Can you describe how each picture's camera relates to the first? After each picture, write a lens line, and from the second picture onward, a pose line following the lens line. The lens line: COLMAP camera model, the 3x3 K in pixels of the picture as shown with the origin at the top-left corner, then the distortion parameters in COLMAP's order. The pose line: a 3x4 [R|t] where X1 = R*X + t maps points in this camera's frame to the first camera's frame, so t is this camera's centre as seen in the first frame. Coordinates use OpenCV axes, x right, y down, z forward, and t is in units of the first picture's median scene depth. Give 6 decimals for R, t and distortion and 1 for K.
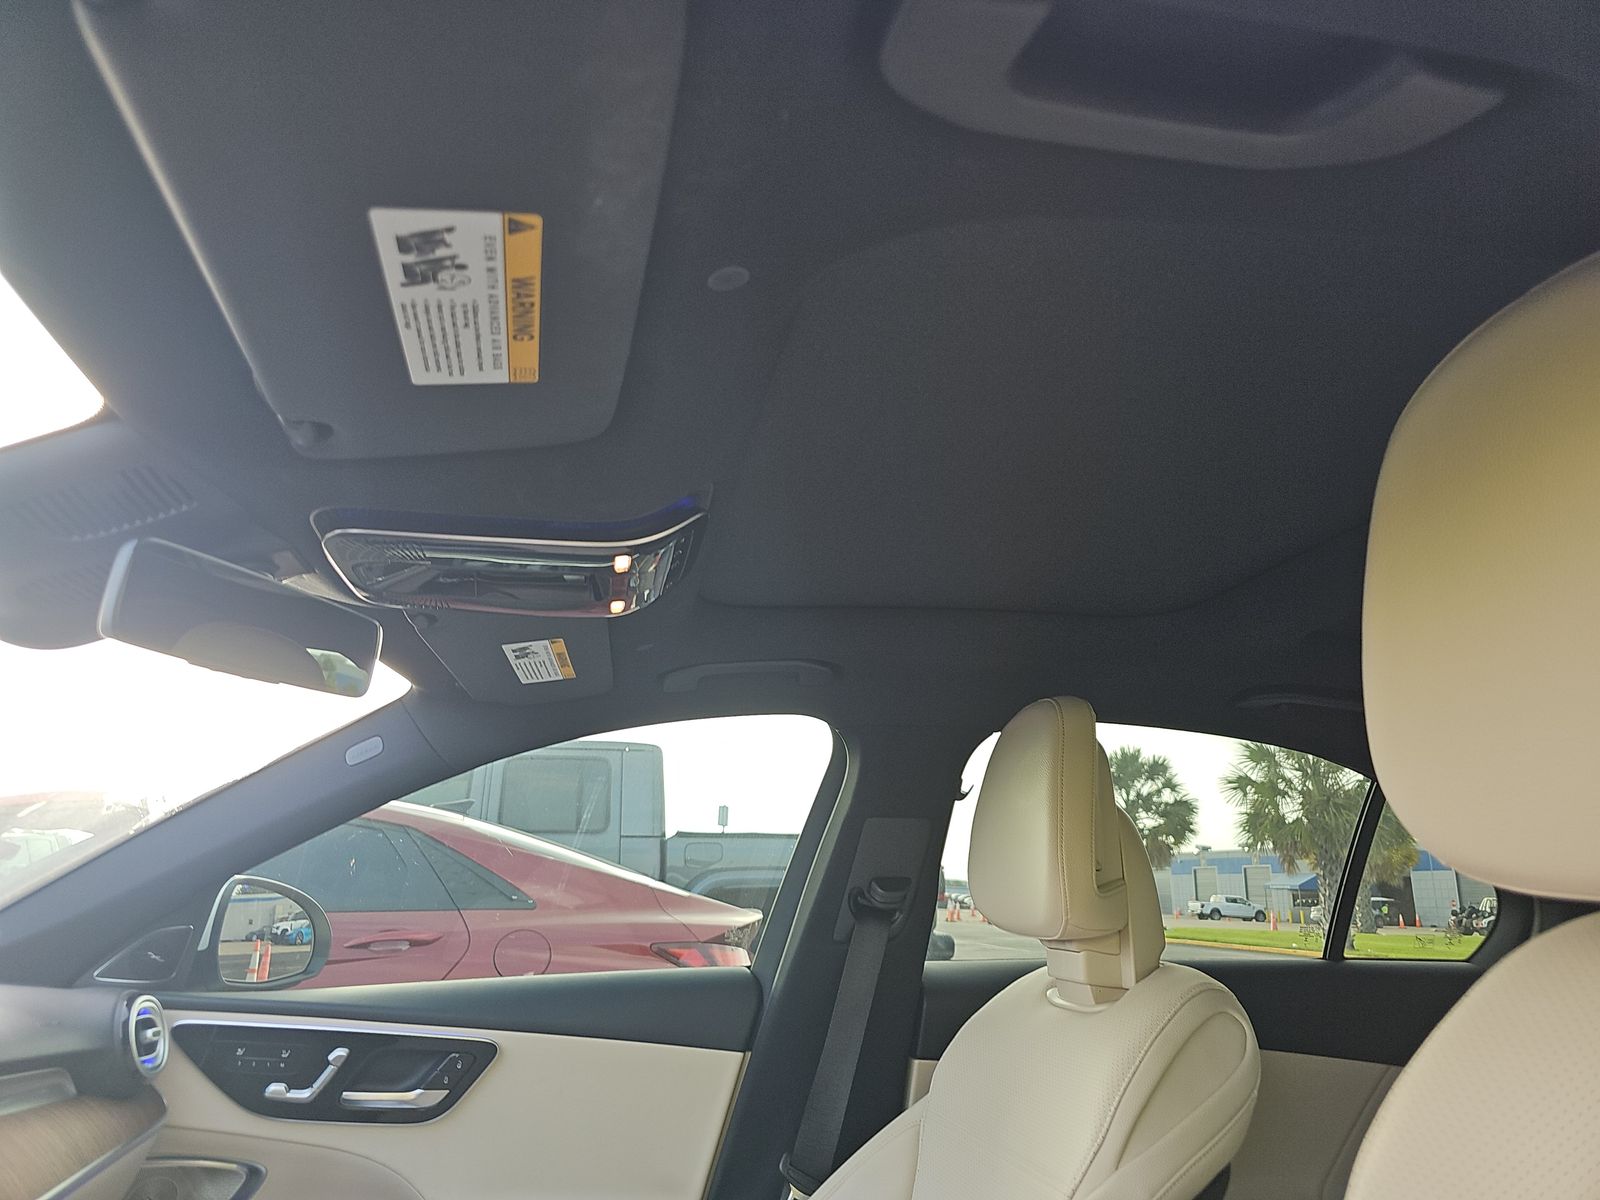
lens RADIAL K [[1045.8, 0, 802.3], [0, 1045.8, 565.0], [0, 0, 1]] dist [0.009688, -0.002842]
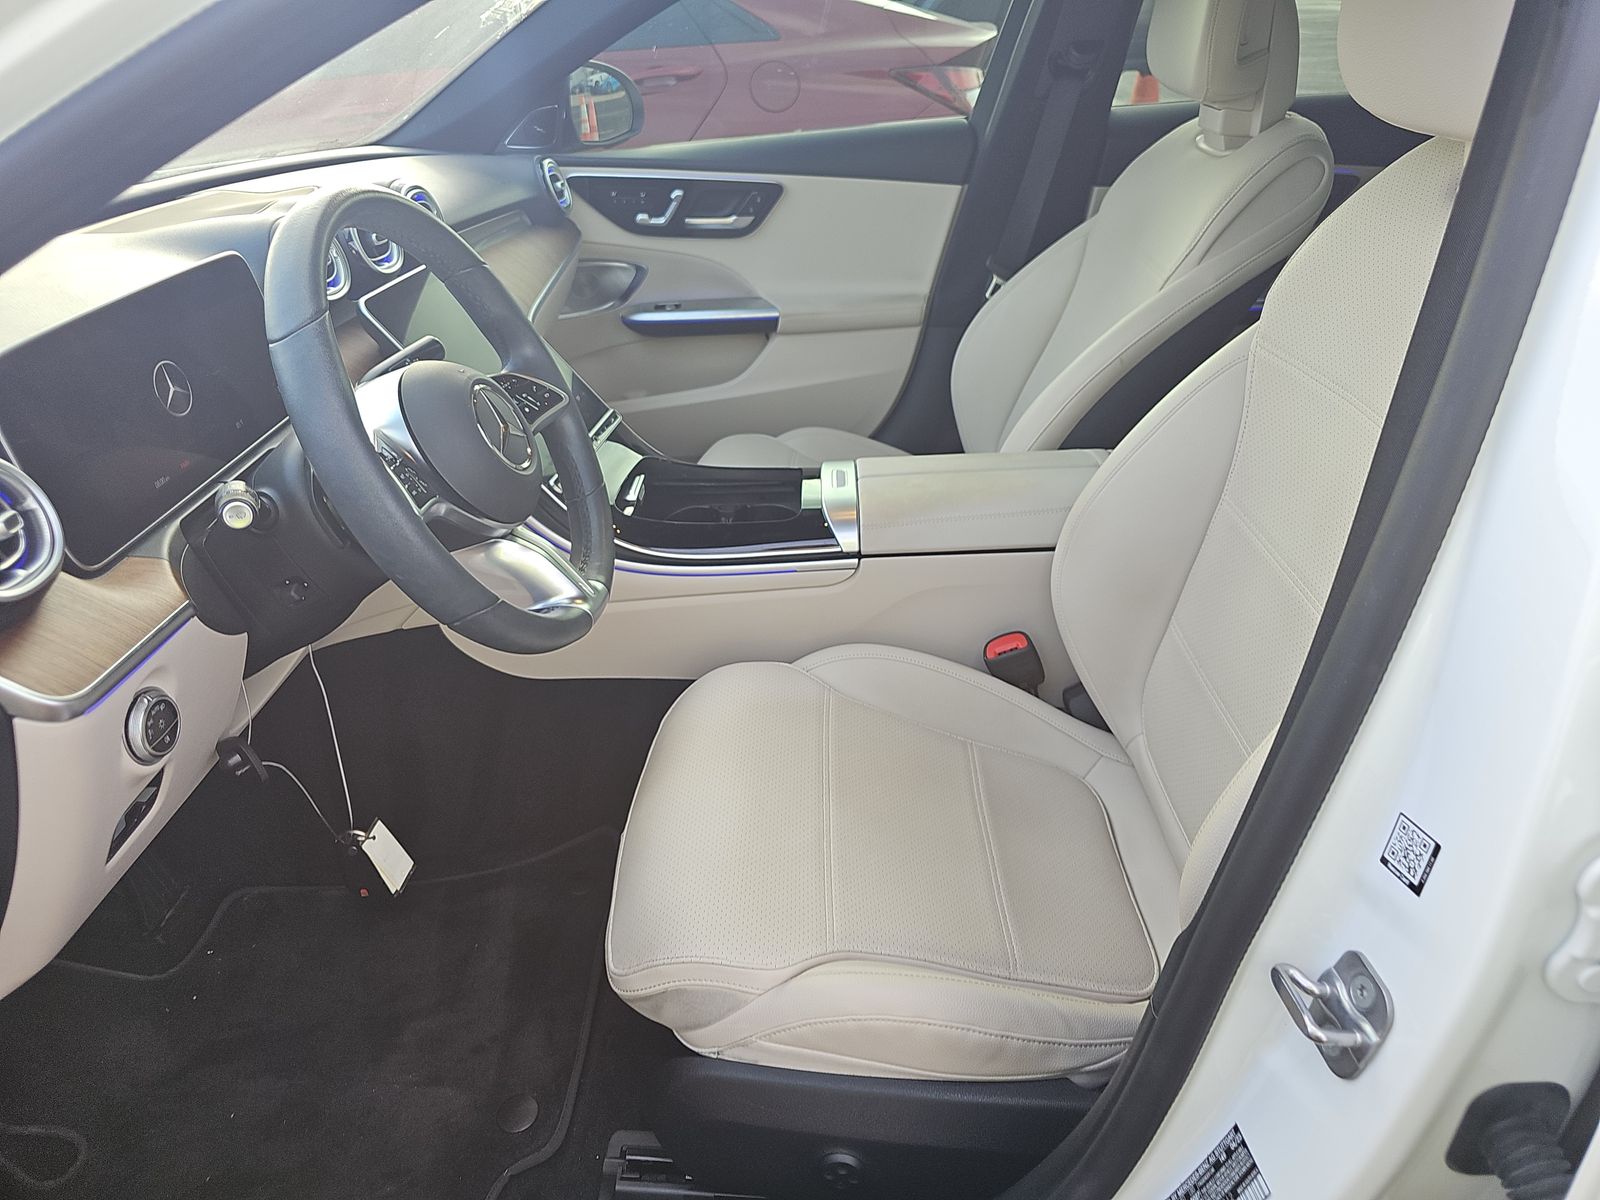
lens RADIAL K [[1083.4, 0, 800.0], [0, 1083.4, 600.0], [0, 0, 1]] dist [0.042772, -0.024367]
pose [[0.977228, 0.055822, -0.204720, 0.058671], [0.113108, 0.679253, 0.725136, -0.216191], [0.179535, -0.731778, 0.657471, -0.352789]]
